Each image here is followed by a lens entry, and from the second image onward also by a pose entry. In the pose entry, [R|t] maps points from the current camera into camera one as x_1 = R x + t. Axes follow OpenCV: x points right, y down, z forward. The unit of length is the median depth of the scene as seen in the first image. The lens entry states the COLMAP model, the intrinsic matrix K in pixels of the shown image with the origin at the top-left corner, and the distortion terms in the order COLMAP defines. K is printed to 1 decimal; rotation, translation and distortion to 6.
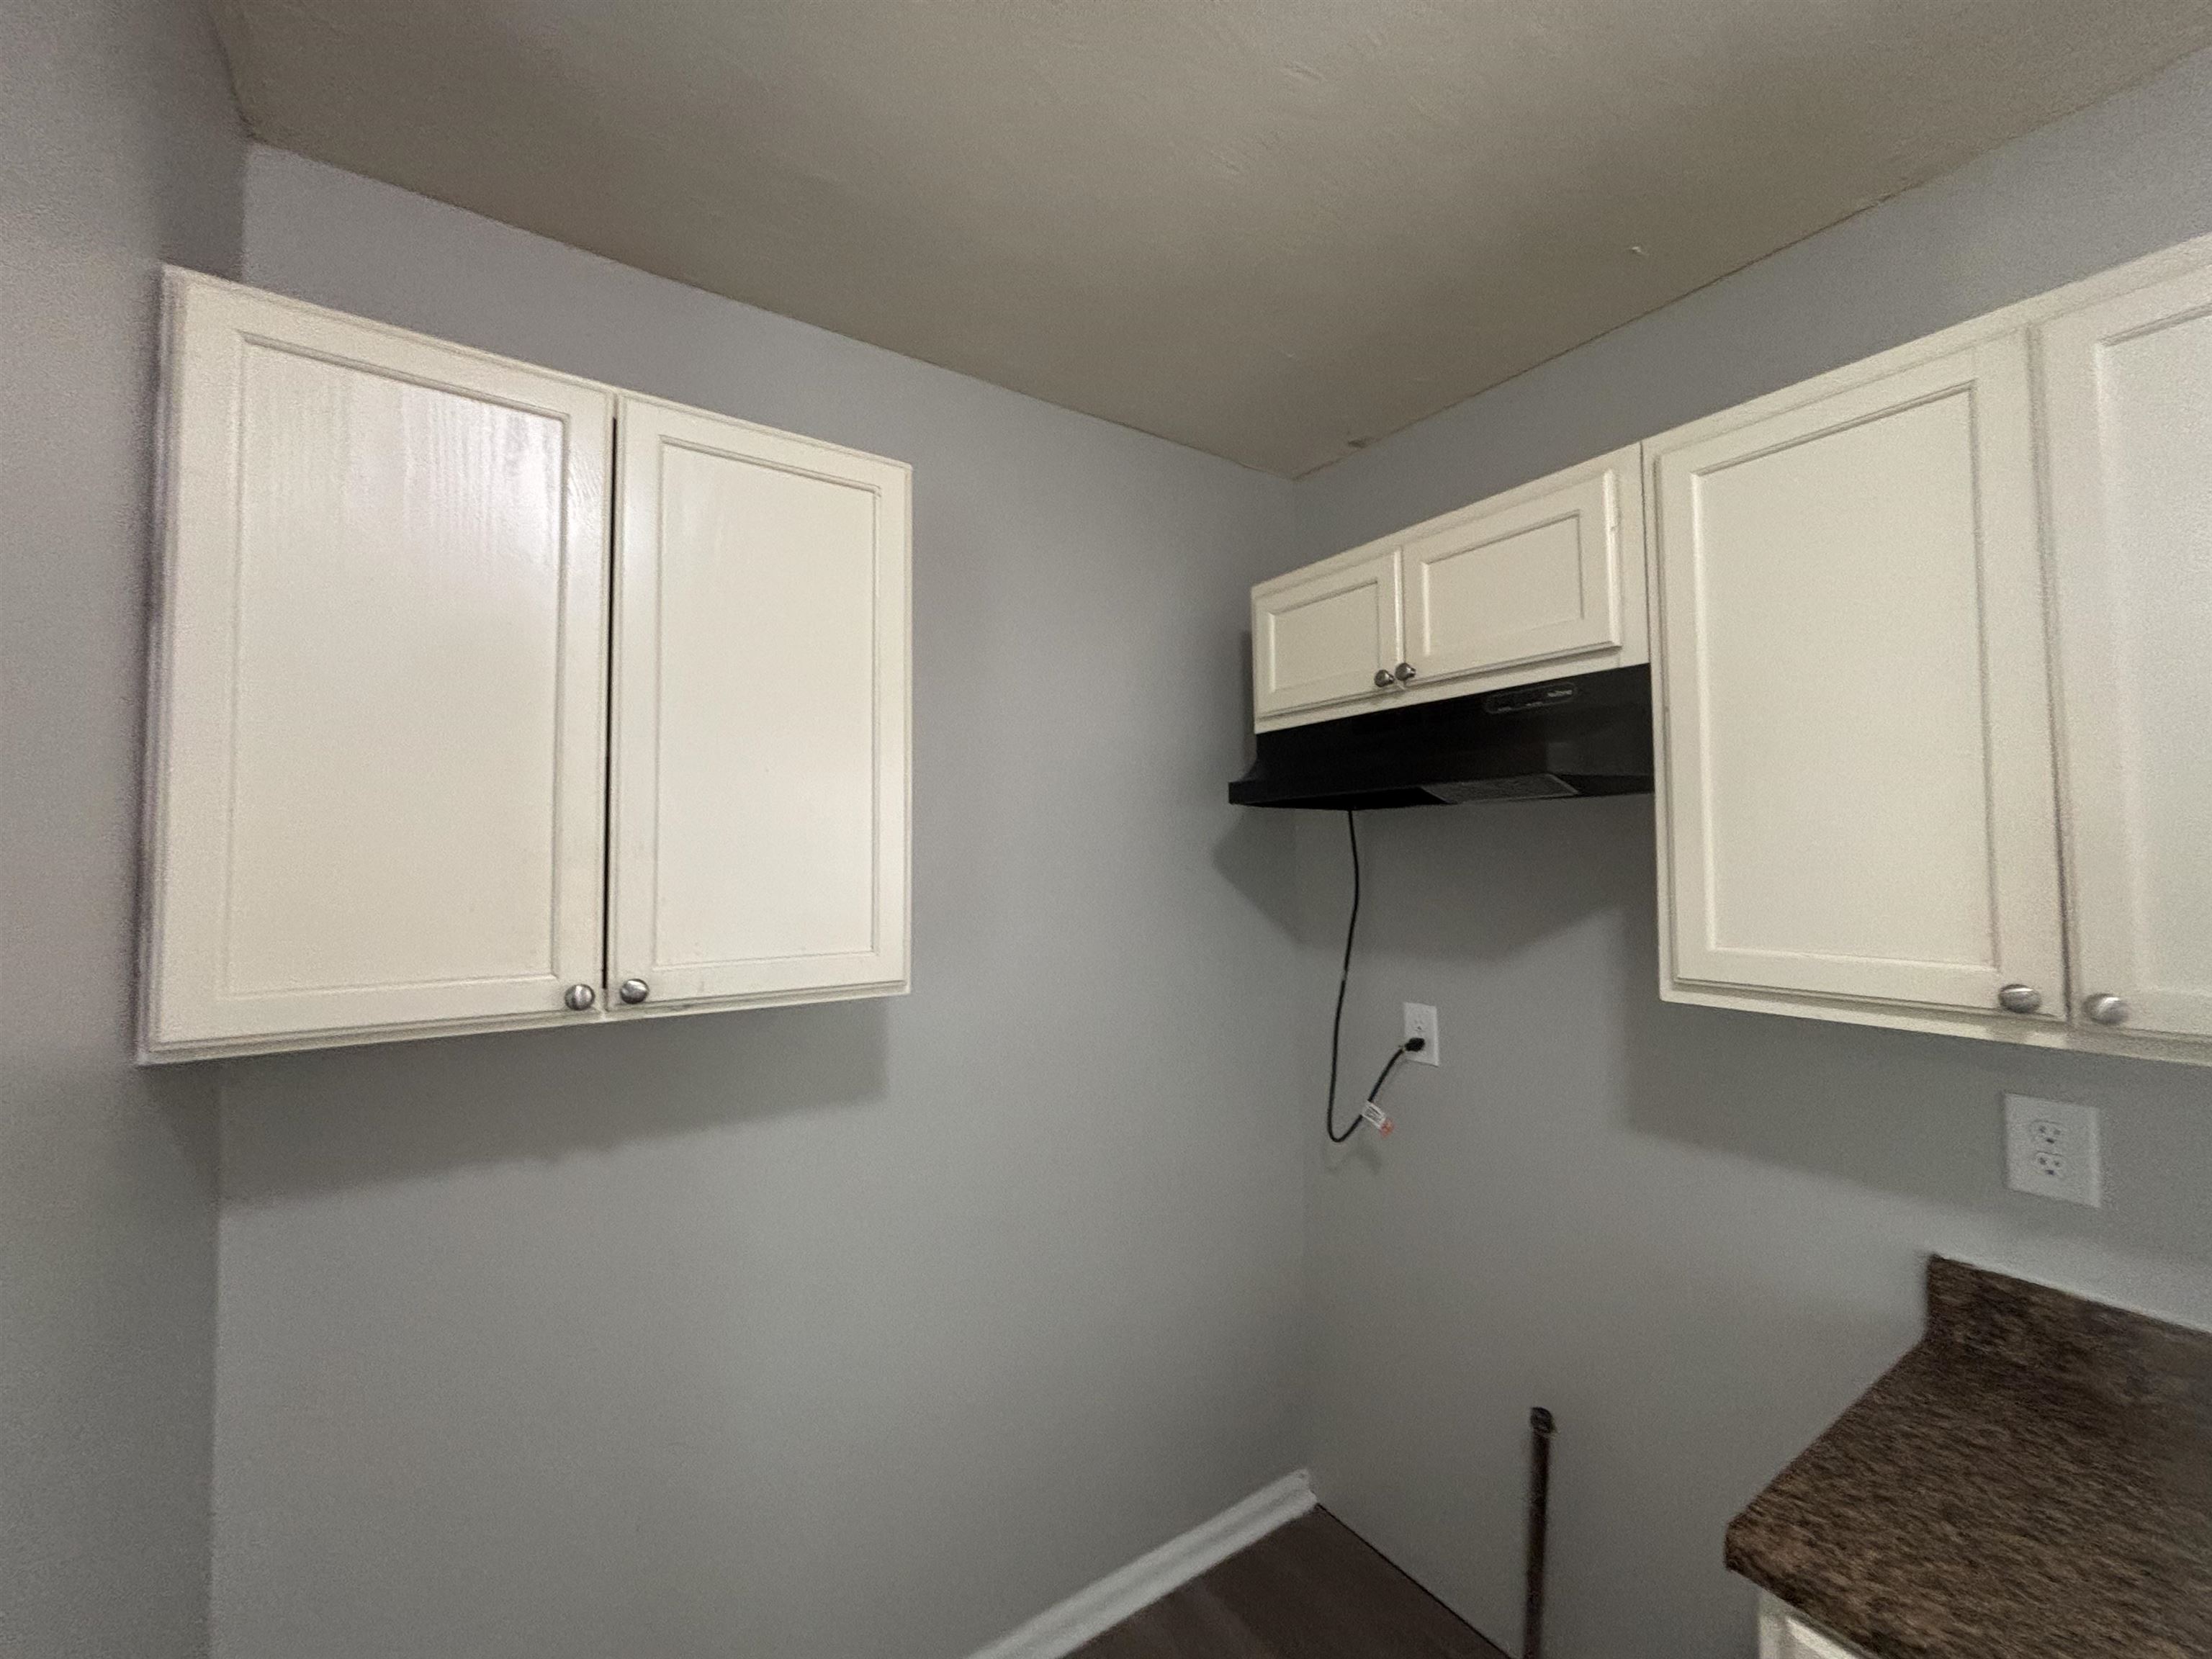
lens RADIAL K [[885.6, 0, 1111.7], [0, 885.6, 830.2], [0, 0, 1]] dist [-0.001450, -0.000037]
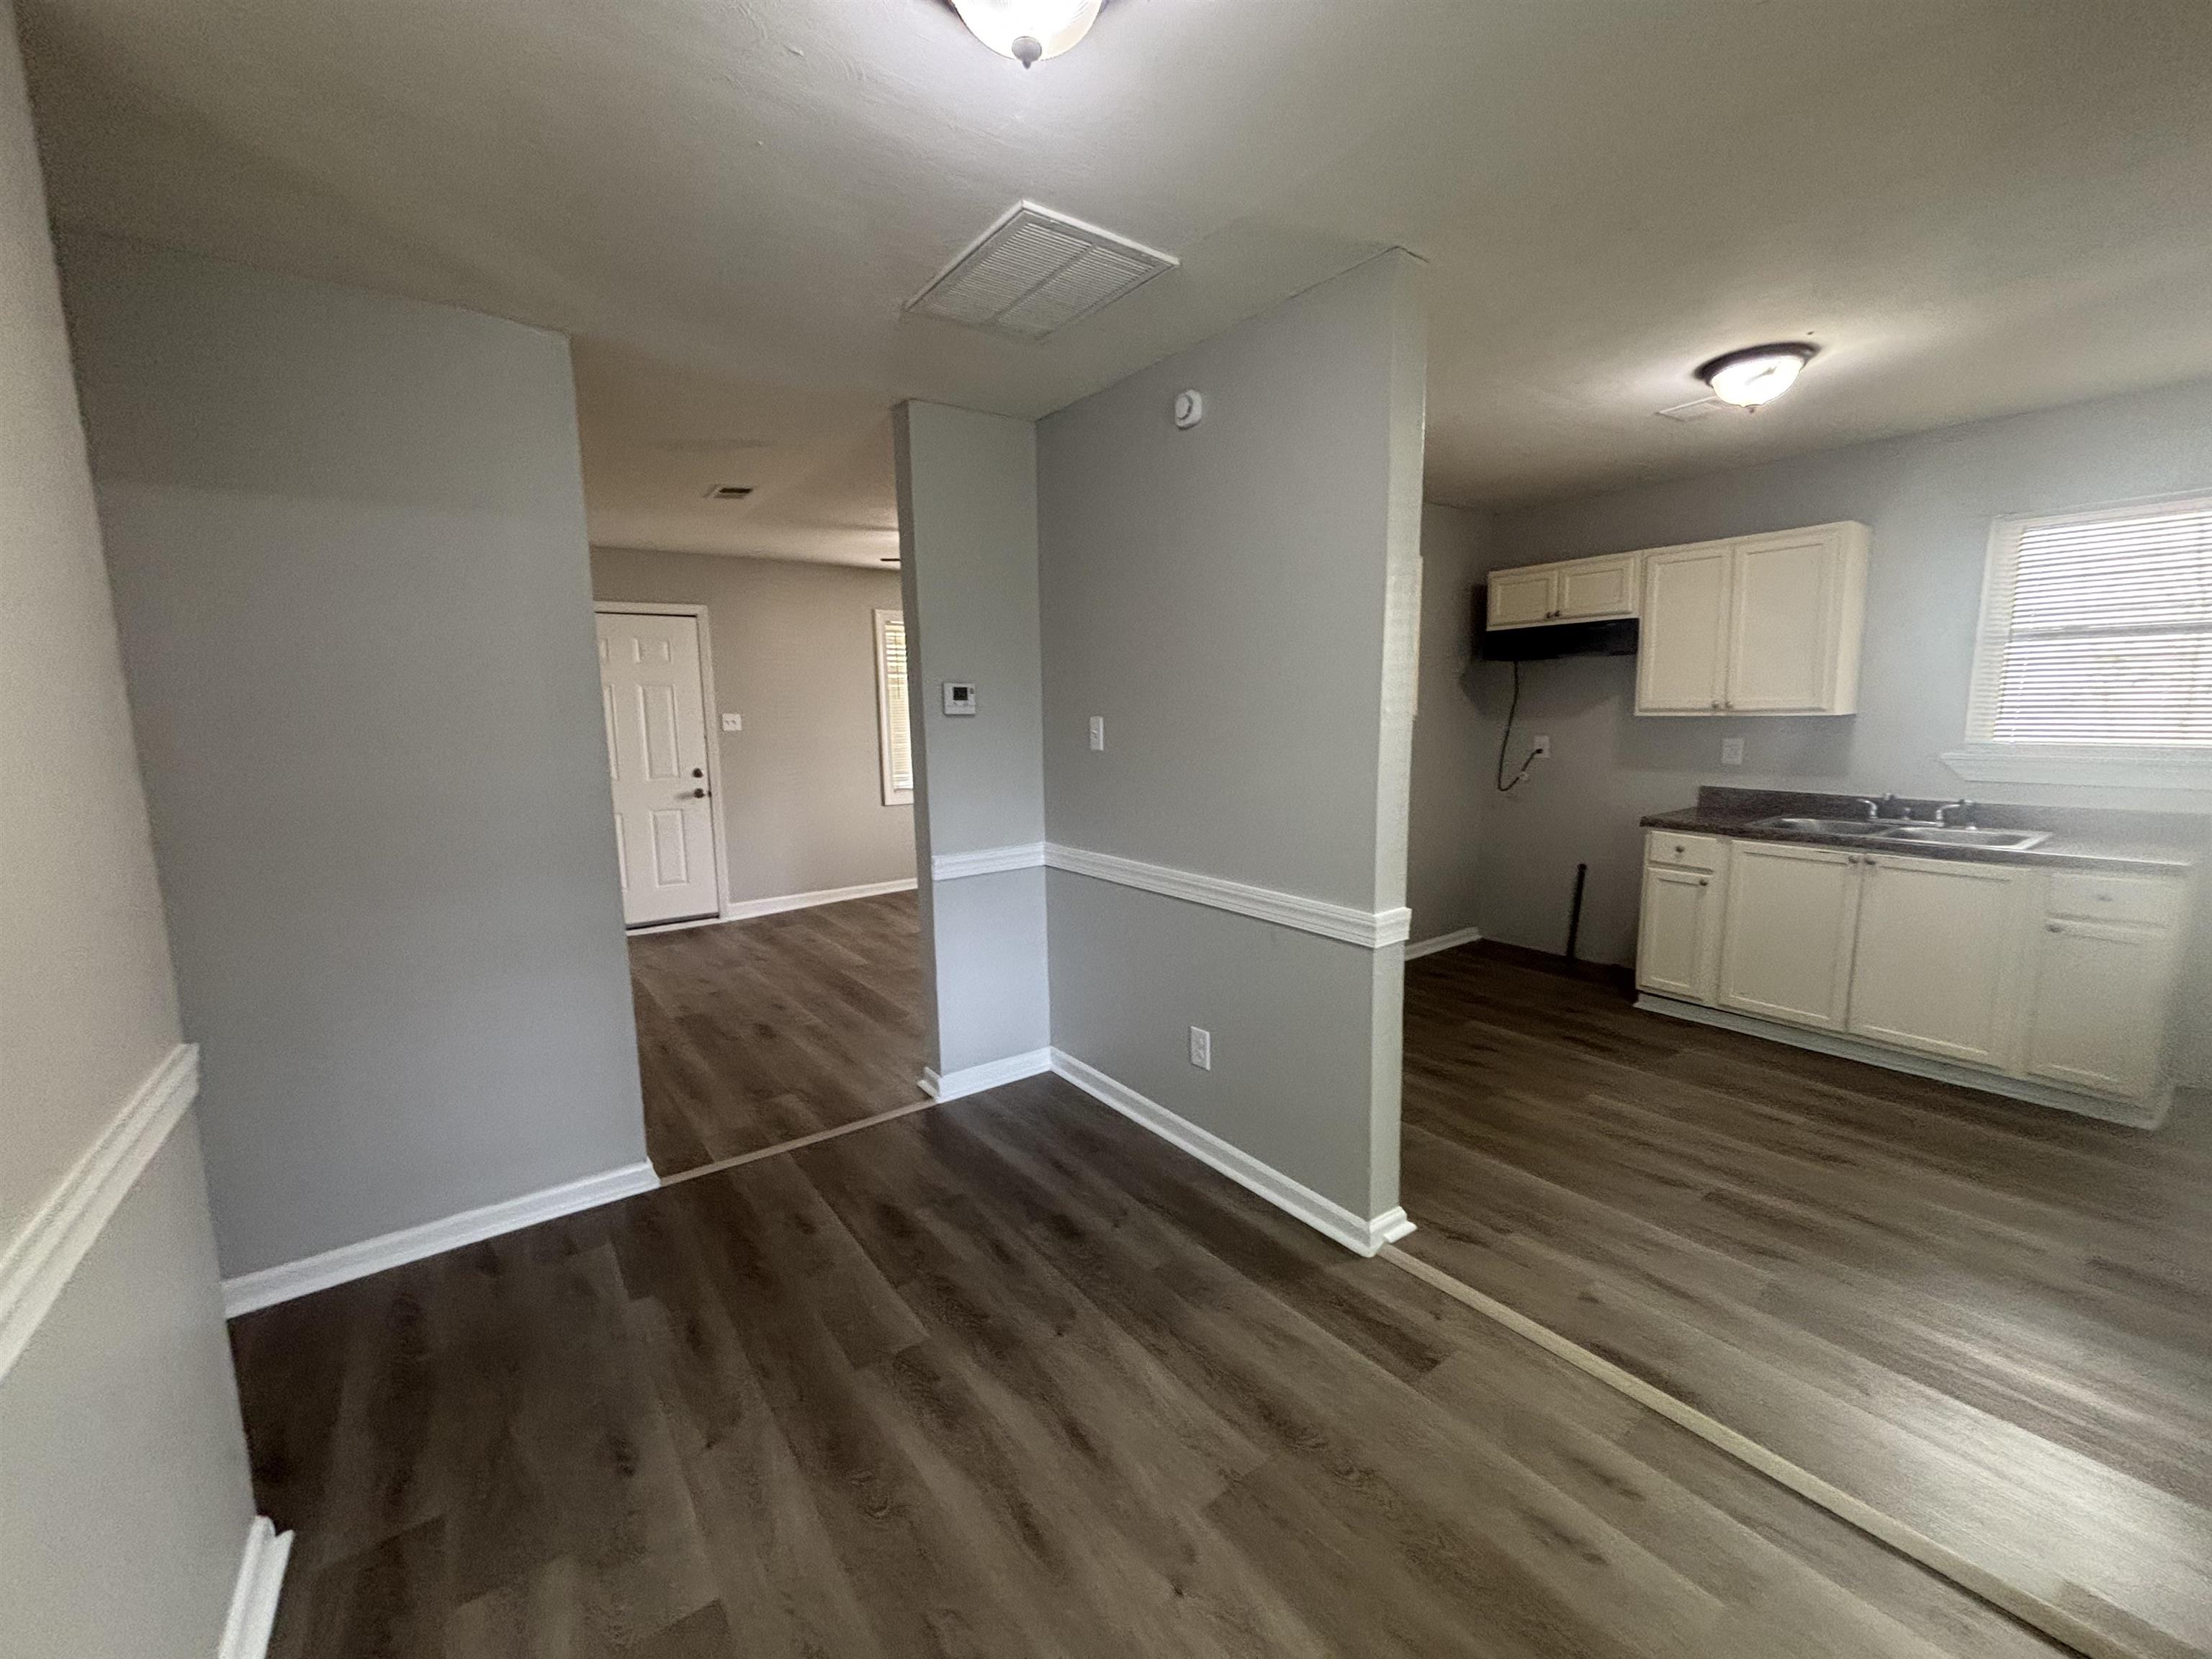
lens RADIAL K [[897.0, 0, 1106.0], [0, 897.0, 829.5], [0, 0, 1]] dist [-0.000710, -0.000250]
pose [[0.999395, -0.018431, 0.029488, -1.249402], [0.013150, 0.985323, 0.170194, 0.001581], [-0.032192, -0.169704, 0.984969, -1.975765]]
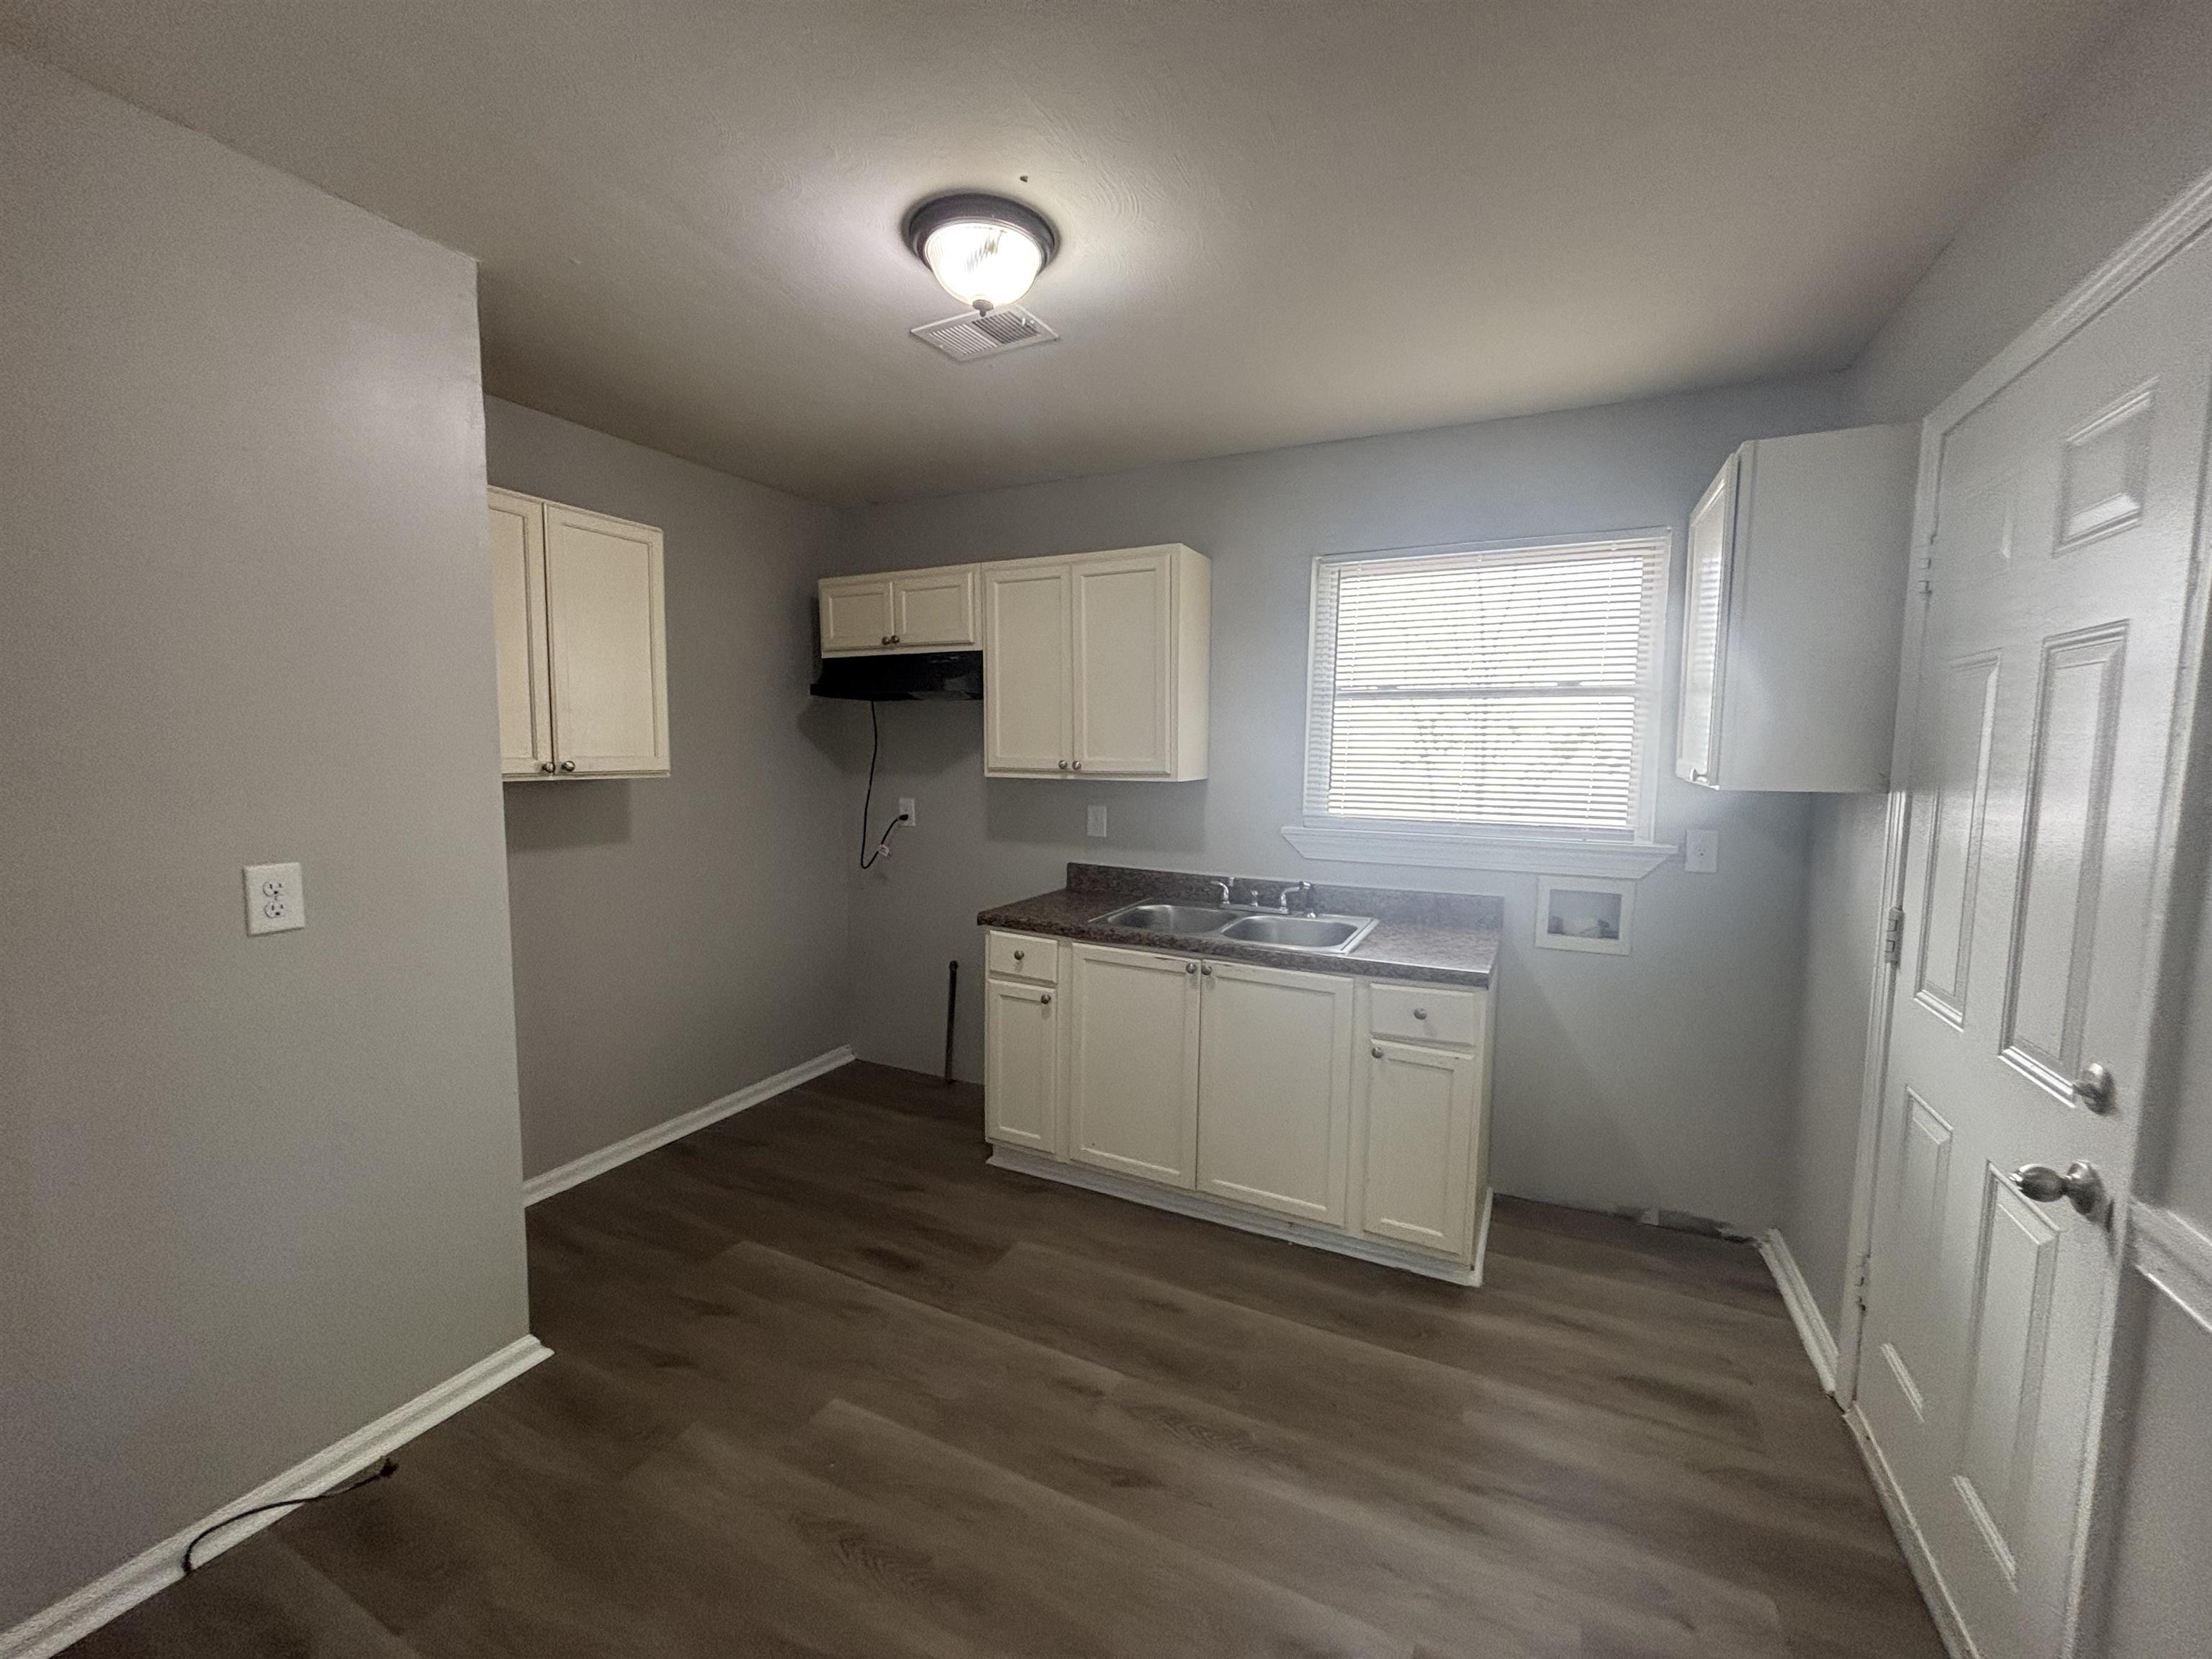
lens RADIAL K [[885.6, 0, 1111.7], [0, 885.6, 830.2], [0, 0, 1]] dist [-0.001450, -0.000037]
pose [[0.871378, -0.032036, 0.489565, -0.294173], [-0.030329, 0.992440, 0.118926, 0.015994], [-0.489673, -0.118478, 0.863819, -1.226618]]
